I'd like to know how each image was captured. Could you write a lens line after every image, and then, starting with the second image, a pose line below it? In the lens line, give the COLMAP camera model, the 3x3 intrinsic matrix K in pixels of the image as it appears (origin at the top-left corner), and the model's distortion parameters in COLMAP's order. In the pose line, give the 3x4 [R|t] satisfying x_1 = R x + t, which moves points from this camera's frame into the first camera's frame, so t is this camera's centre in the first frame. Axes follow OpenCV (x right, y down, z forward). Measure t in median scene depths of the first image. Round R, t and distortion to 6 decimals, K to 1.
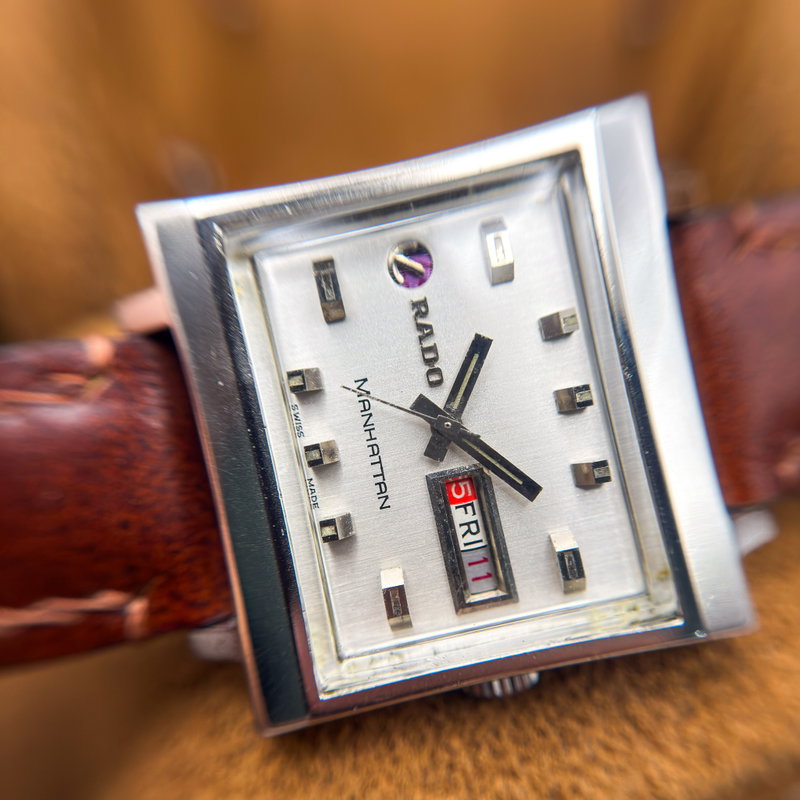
lens RADIAL K [[941.2, 0, 416.7], [0, 941.2, 426.5], [0, 0, 1]] dist [0.722891, 0.000529]
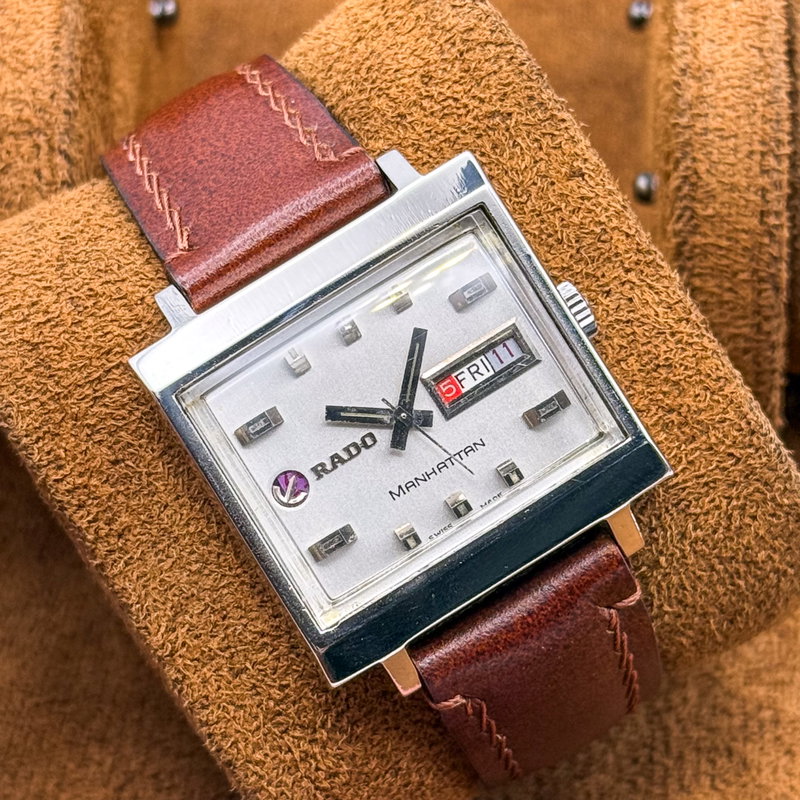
lens RADIAL K [[2625.3, 0, 400.6], [0, 2625.3, 422.4], [0, 0, 1]] dist [0.076753, -2.020174]
pose [[-0.336267, -0.941764, 0.002158, 0.019575], [0.939908, -0.335458, 0.063564, -0.222262], [-0.059138, 0.023402, 0.997975, -2.392502]]
